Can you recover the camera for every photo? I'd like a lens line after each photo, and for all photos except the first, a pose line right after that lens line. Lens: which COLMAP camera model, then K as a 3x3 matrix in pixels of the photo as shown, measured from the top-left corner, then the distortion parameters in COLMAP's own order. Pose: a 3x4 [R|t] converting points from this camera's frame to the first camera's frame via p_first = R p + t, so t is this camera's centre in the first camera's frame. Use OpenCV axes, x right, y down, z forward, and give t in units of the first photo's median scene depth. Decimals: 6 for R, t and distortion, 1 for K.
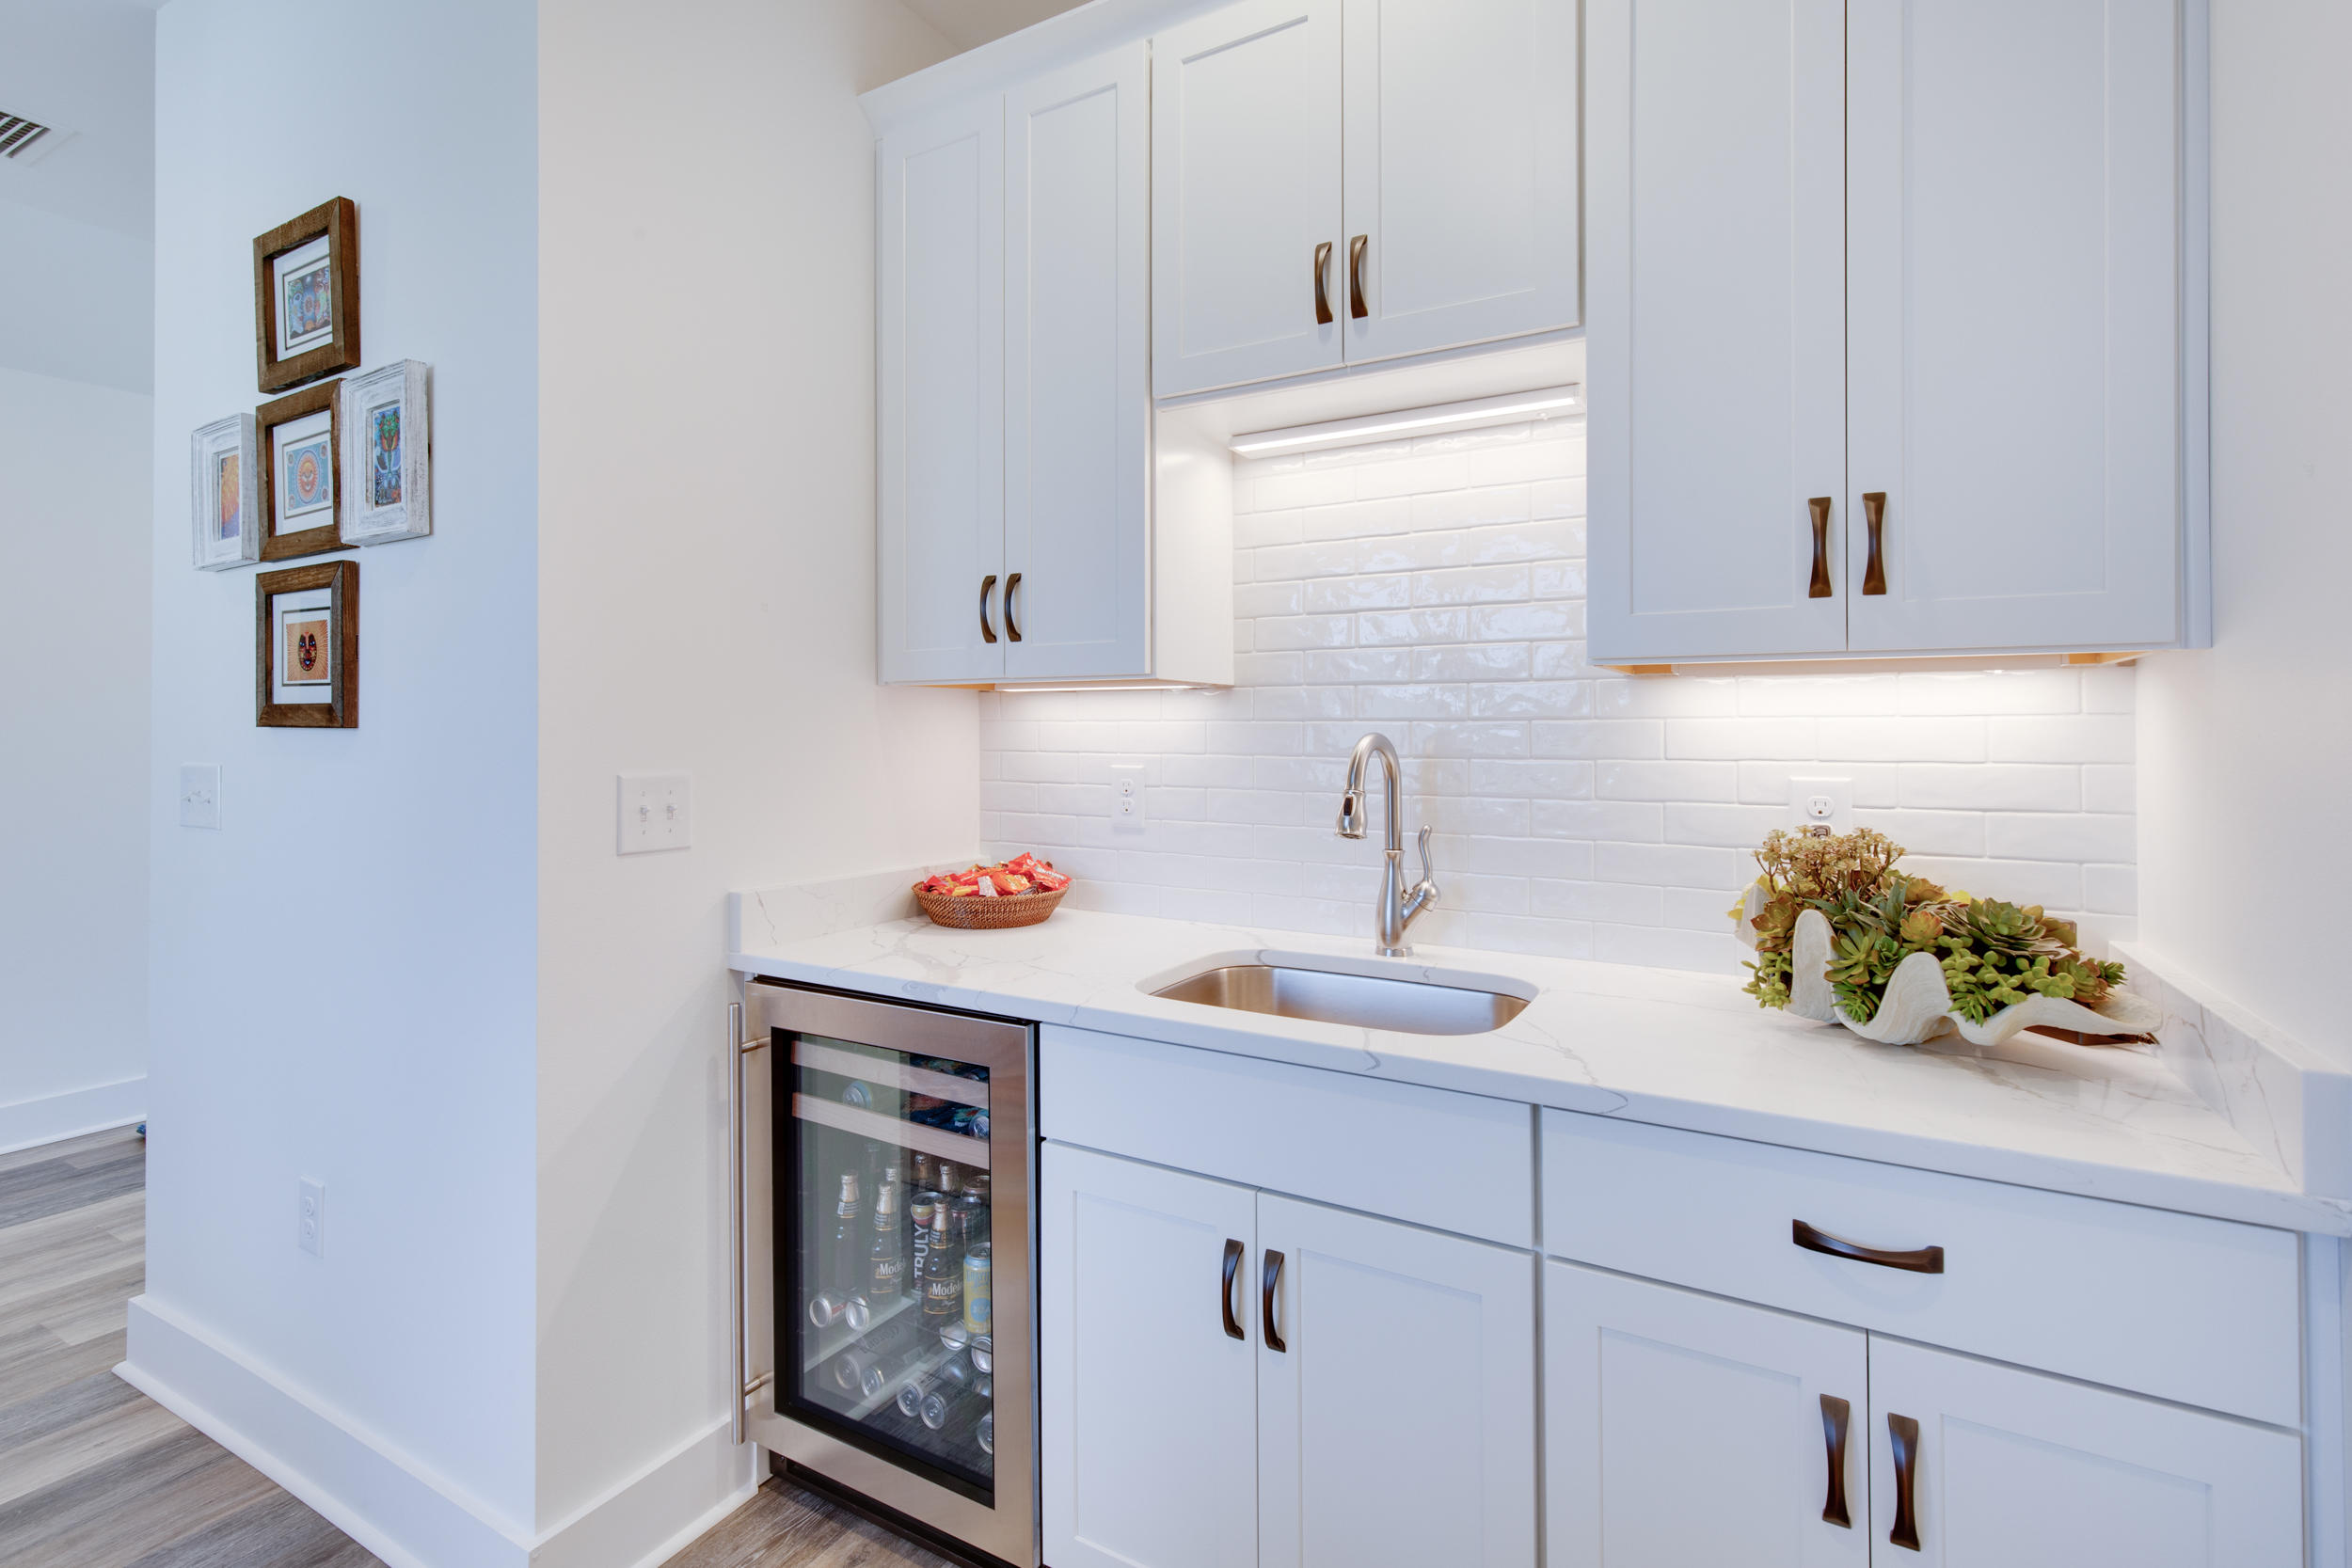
lens RADIAL K [[1096.7, 0, 1123.5], [0, 1096.7, 730.2], [0, 0, 1]] dist [0.007822, -0.002331]
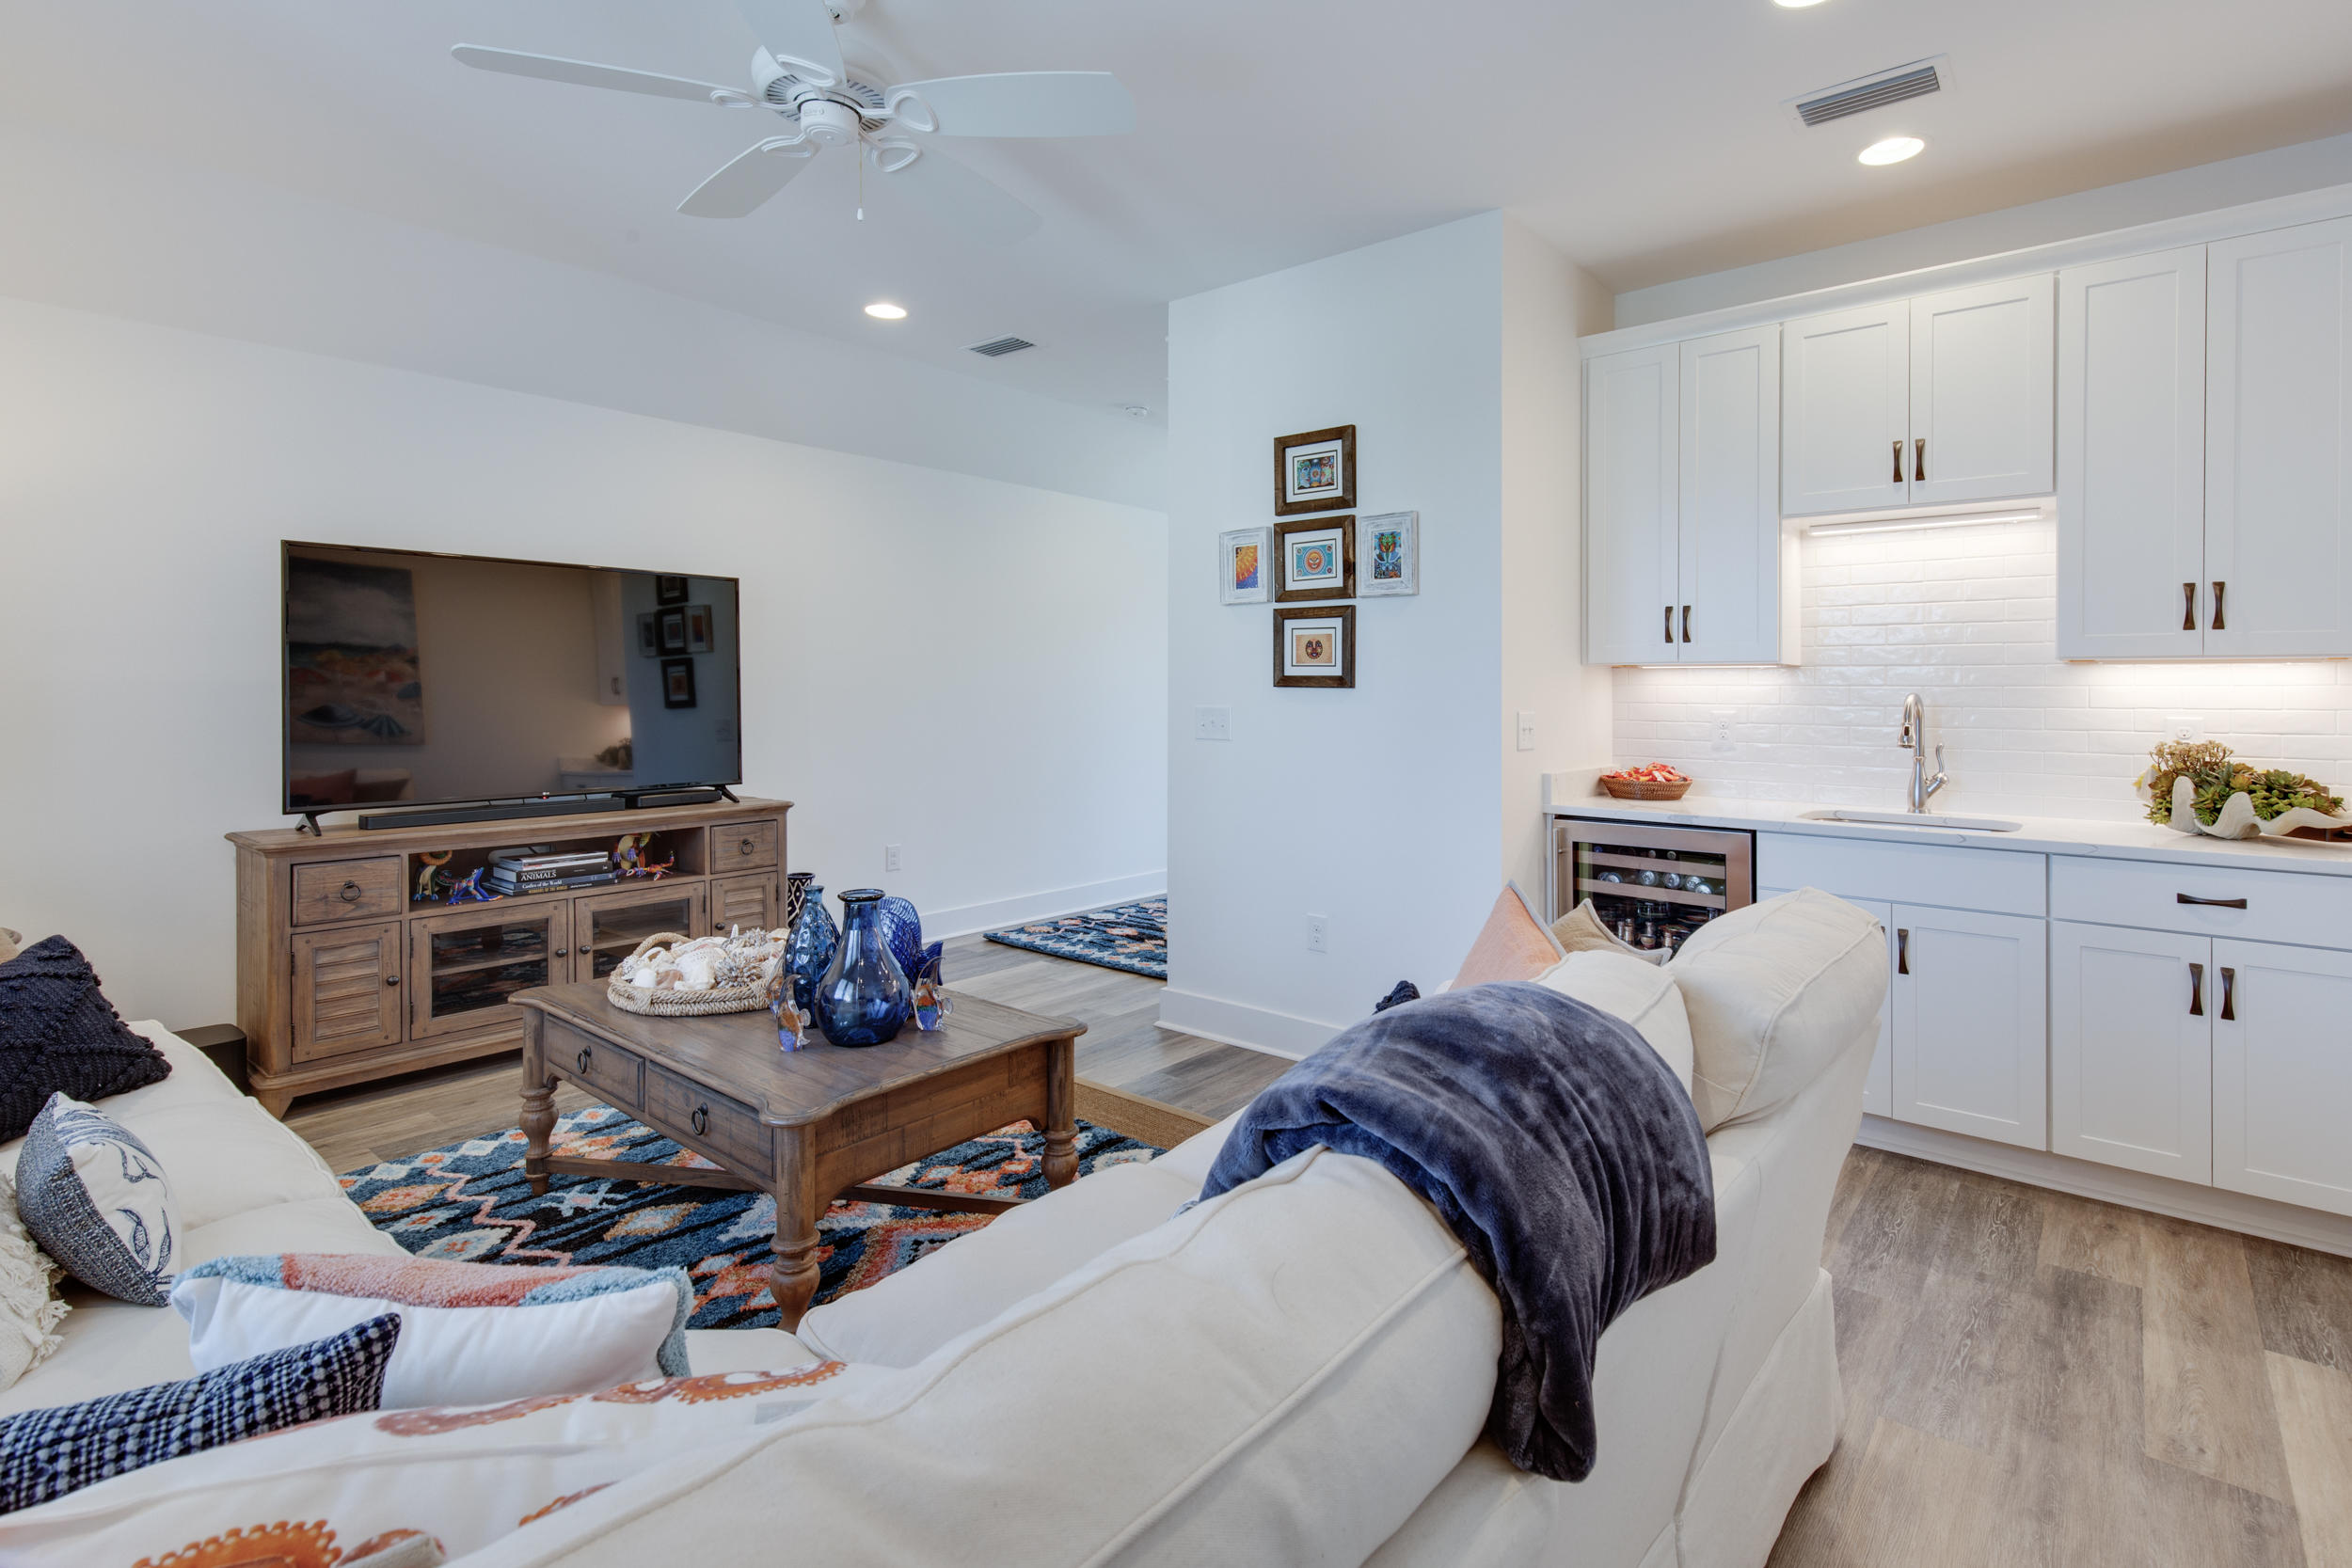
lens RADIAL K [[1096.7, 0, 1173.9], [0, 1096.7, 699.8], [0, 0, 1]] dist [0.007822, -0.002331]
pose [[0.987939, 0.006291, -0.154713, -0.870264], [-0.005159, 0.999957, 0.007715, 0.007453], [0.154755, -0.006824, 0.987929, -1.257871]]
